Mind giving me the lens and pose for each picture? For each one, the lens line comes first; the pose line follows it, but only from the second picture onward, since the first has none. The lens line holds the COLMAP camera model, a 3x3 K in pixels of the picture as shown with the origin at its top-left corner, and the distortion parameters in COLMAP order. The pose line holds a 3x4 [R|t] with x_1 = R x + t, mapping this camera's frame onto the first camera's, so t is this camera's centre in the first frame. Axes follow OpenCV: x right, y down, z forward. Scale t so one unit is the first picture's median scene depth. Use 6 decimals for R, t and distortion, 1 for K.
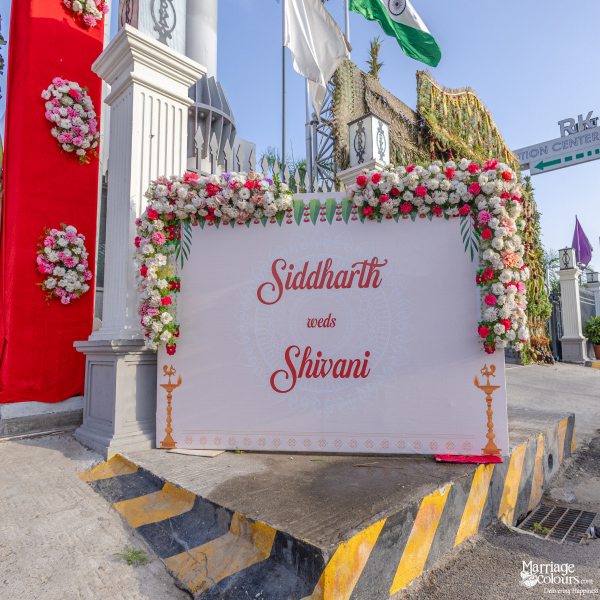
lens RADIAL K [[412.4, 0, 302.2], [0, 412.4, 304.5], [0, 0, 1]] dist [0.004191, 0.002190]
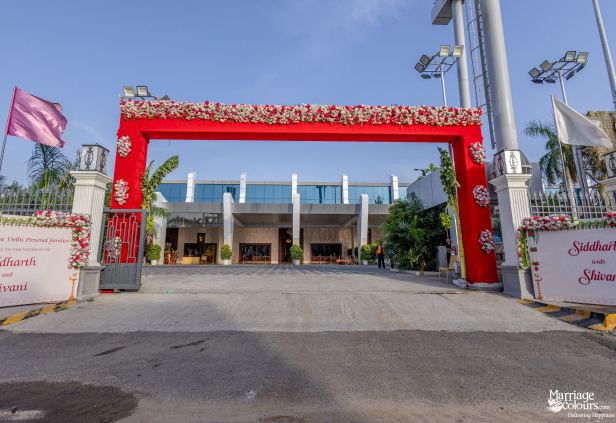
lens RADIAL K [[289.2, 0, 307.9], [0, 289.2, 205.8], [0, 0, 1]] dist [0.000676, -0.000078]
pose [[0.726095, -0.116198, -0.677705, -0.014998], [0.063495, 0.992737, -0.102184, -0.282592], [0.684656, 0.031164, 0.728199, -2.014299]]
